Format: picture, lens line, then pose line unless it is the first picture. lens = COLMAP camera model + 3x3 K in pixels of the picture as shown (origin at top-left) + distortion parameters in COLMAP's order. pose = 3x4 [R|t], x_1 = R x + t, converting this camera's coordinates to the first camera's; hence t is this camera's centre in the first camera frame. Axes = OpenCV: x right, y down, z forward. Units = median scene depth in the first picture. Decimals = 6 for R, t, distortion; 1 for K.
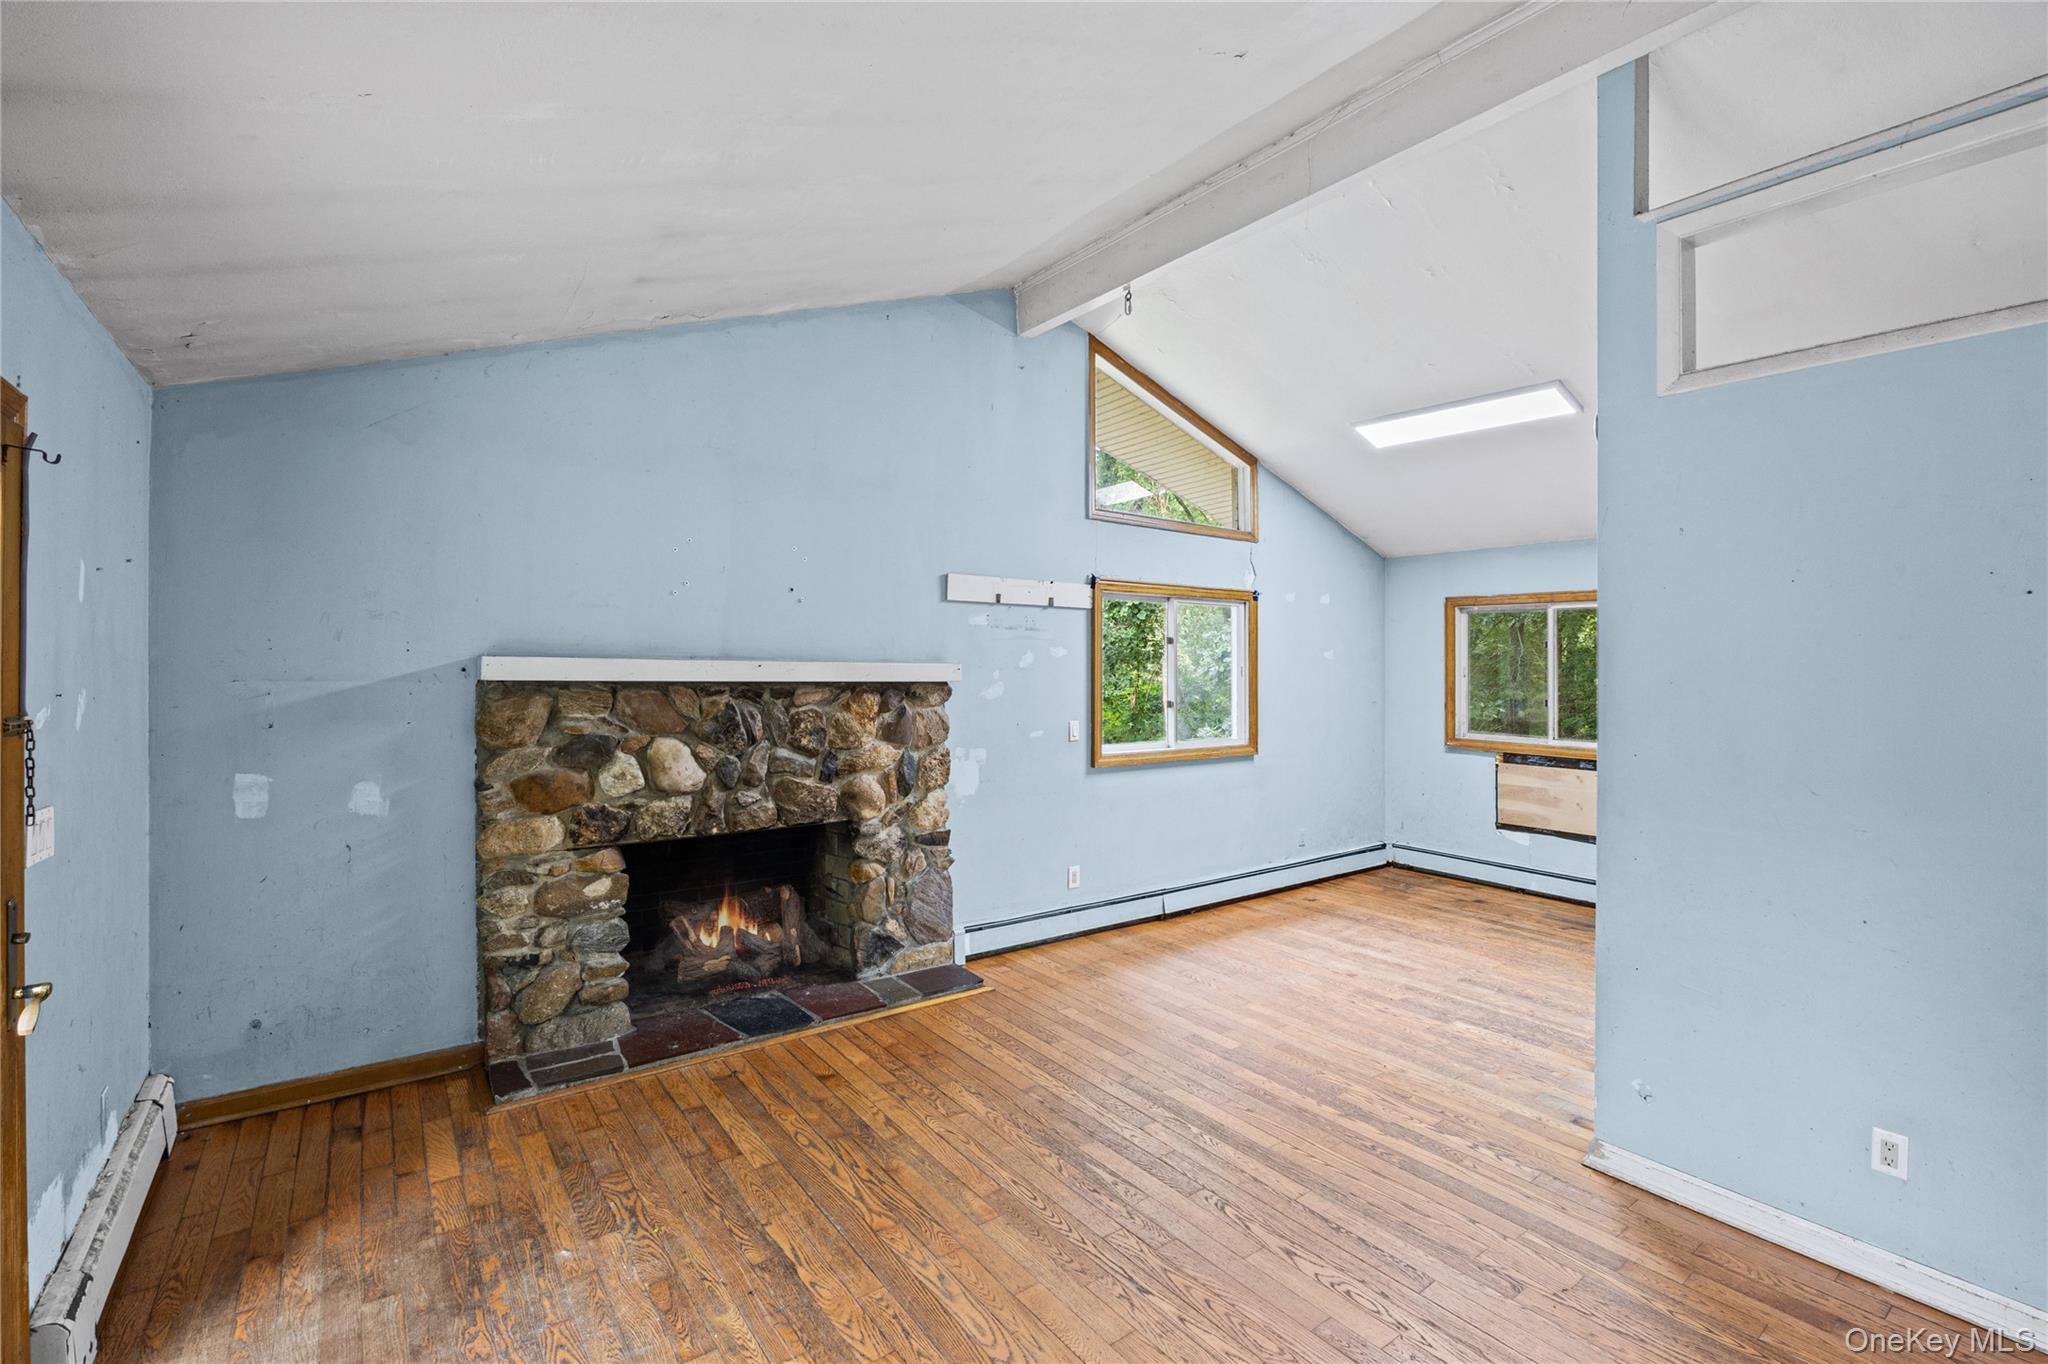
lens RADIAL K [[900.3, 0, 1025.5], [0, 900.3, 657.9], [0, 0, 1]] dist [-0.010565, 0.000075]
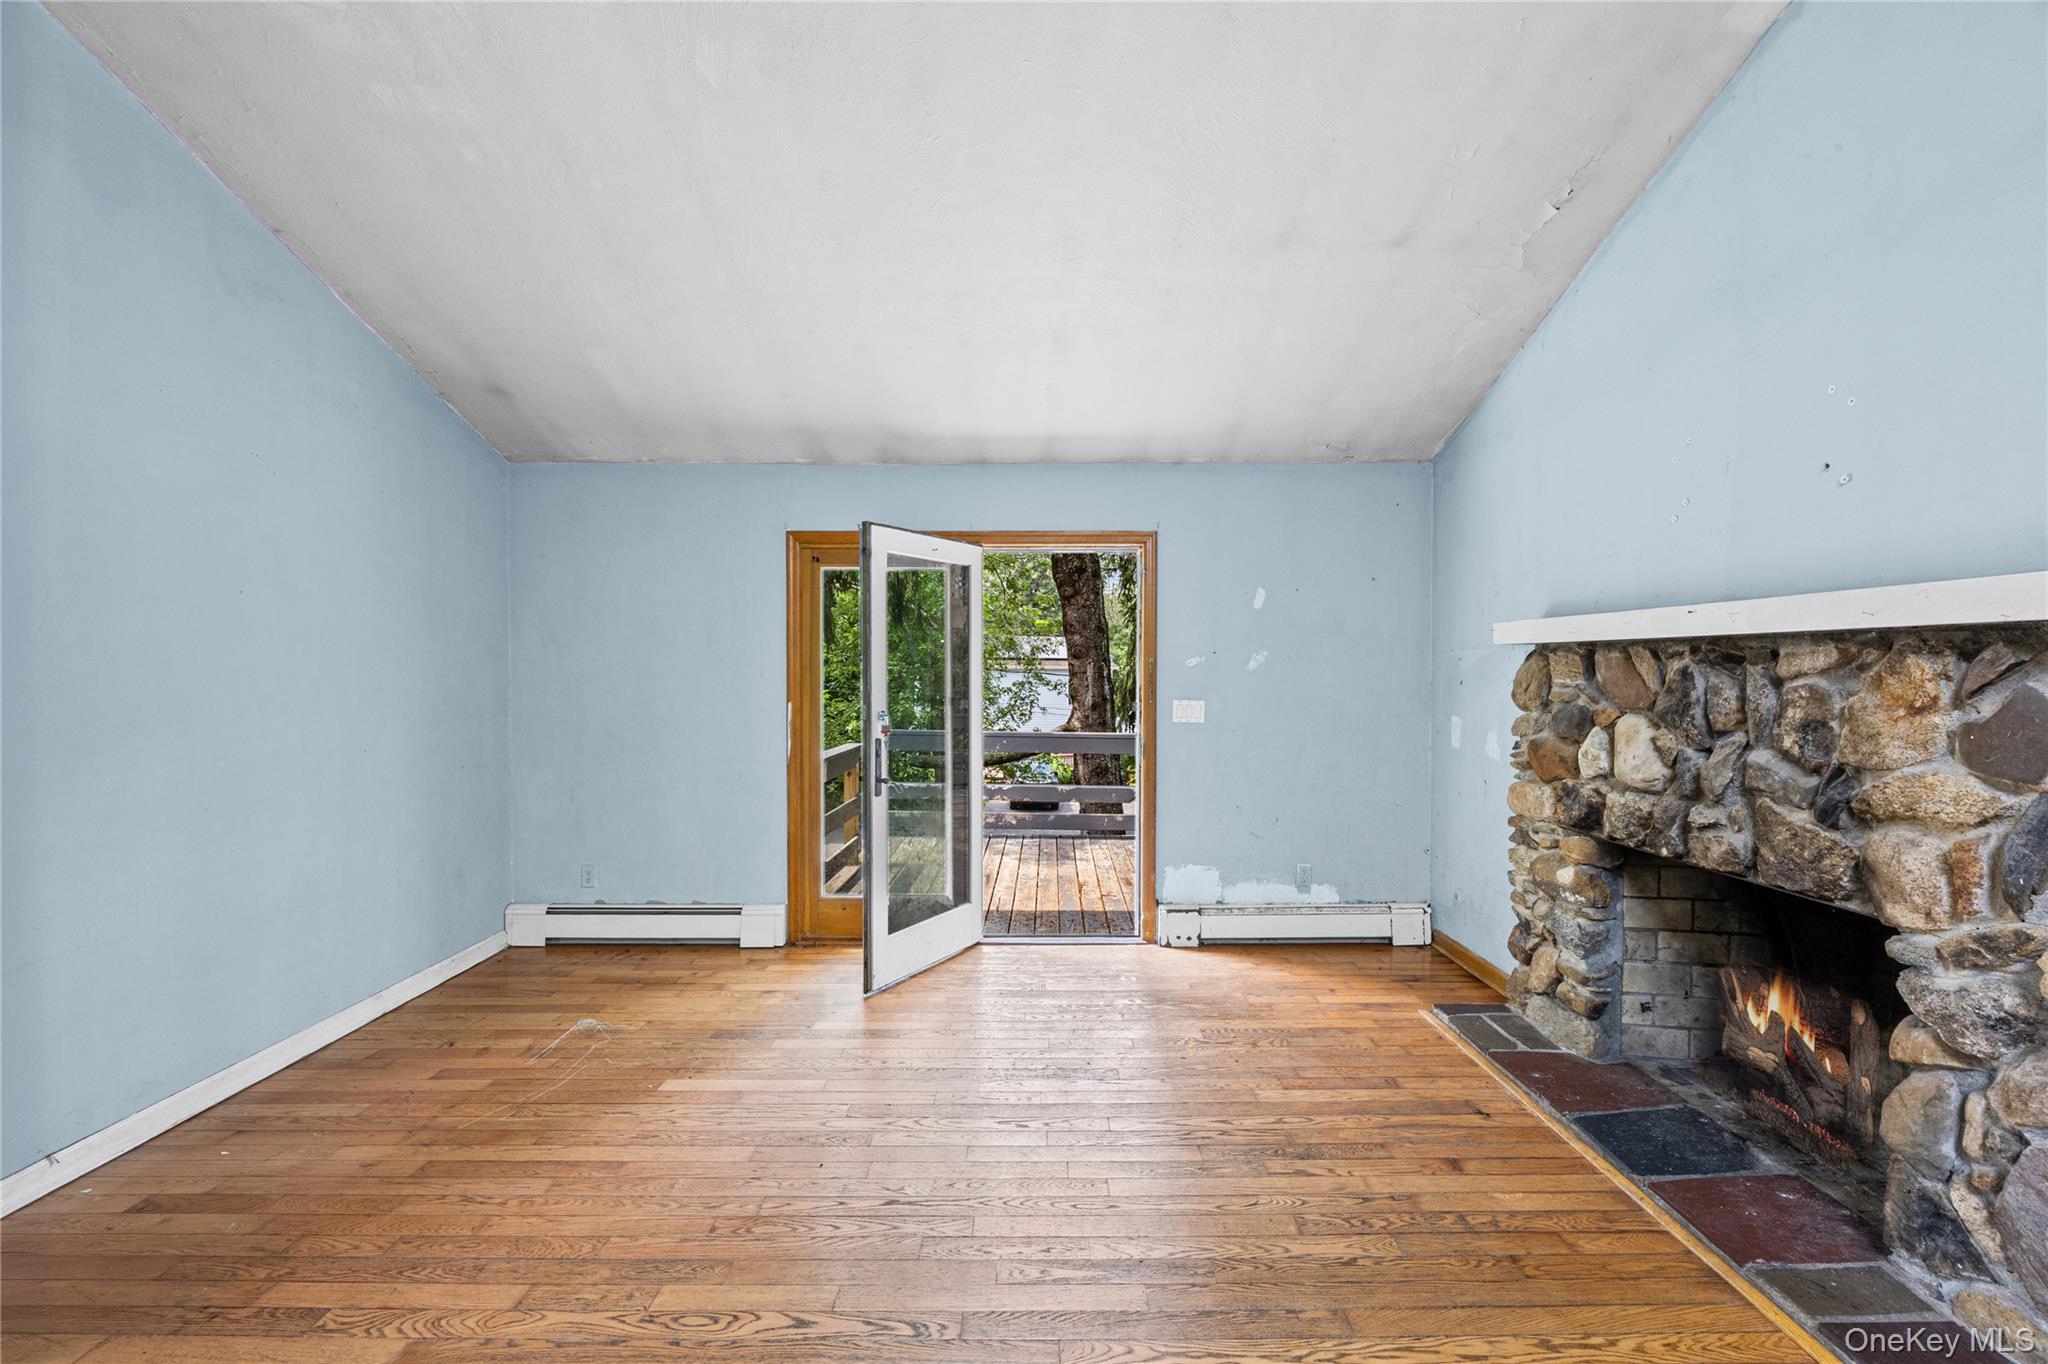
lens RADIAL K [[865.5, 0, 1038.0], [0, 865.5, 688.4], [0, 0, 1]] dist [-0.004554, -0.000029]
pose [[-0.588171, 0.005567, -0.808717, 0.461262], [-0.000442, 0.999974, 0.007205, 0.057027], [0.808736, 0.004596, -0.588154, 0.948380]]
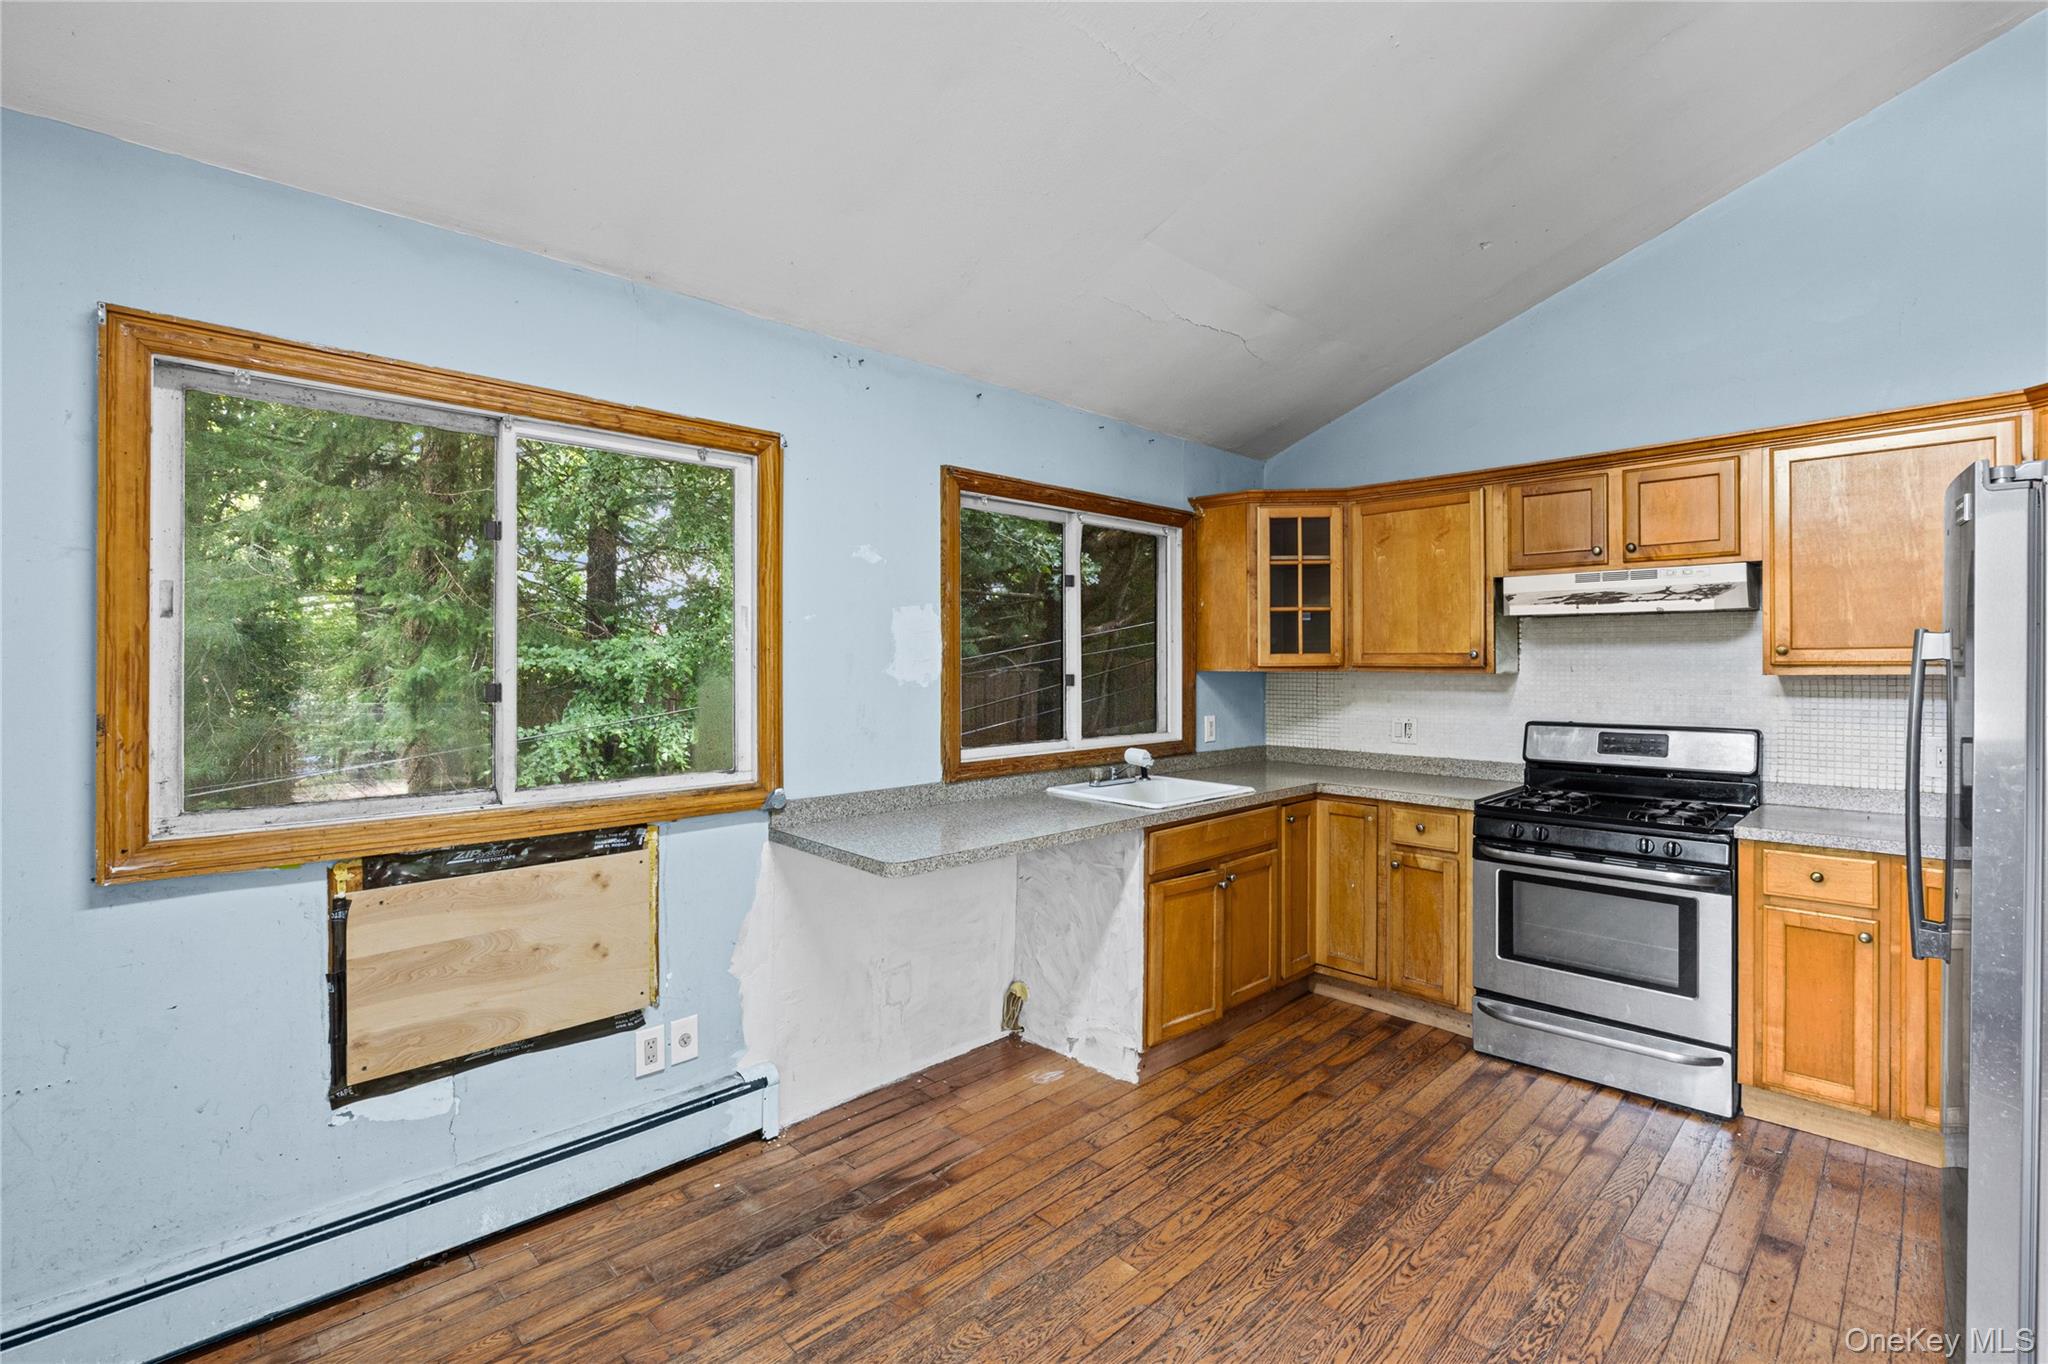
lens RADIAL K [[906.4, 0, 1024.6], [0, 906.4, 663.5], [0, 0, 1]] dist [-0.012580, 0.000343]
pose [[-0.134300, -0.006021, 0.990922, 0.292134], [-0.003805, 0.999977, 0.005560, 0.053756], [-0.990933, -0.003024, -0.134320, 1.257308]]
